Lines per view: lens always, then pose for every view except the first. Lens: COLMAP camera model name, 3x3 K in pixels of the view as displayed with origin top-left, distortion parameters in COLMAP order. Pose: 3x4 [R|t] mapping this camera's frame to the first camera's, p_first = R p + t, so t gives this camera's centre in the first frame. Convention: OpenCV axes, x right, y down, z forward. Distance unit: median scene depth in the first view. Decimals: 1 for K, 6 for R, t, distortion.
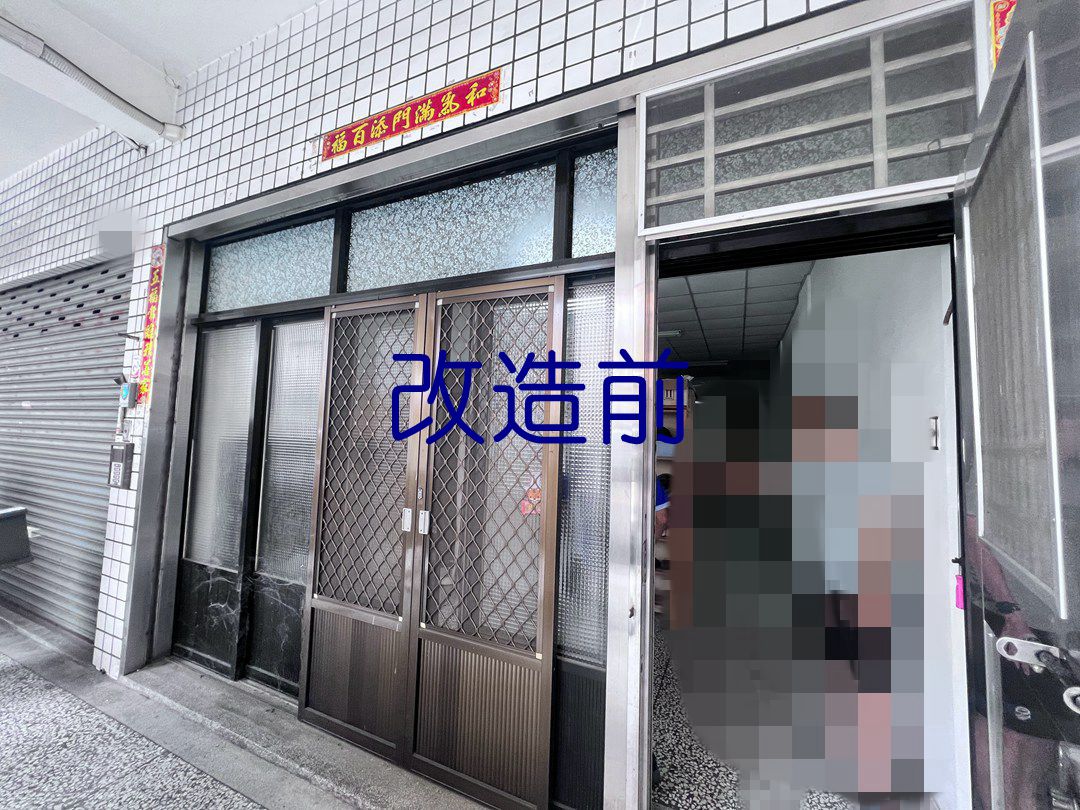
lens RADIAL K [[416.1, 0, 545.0], [0, 416.1, 408.5], [0, 0, 1]] dist [-0.000531, -0.000045]
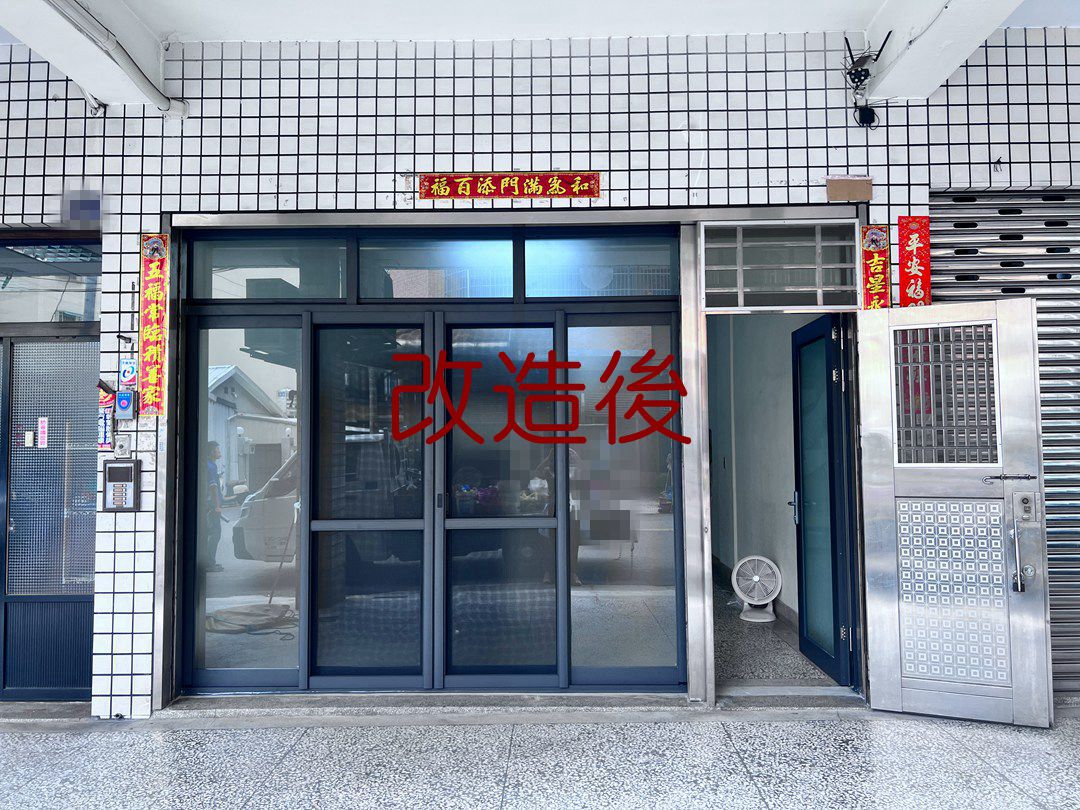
lens RADIAL K [[889.6, 0, 539.0], [0, 889.6, 401.8], [0, 0, 1]] dist [0.046600, -0.039299]
pose [[0.918181, -0.018868, 0.395711, -1.330810], [0.010921, 0.999691, 0.022326, -0.101090], [-0.396010, -0.016178, 0.918104, -1.503567]]
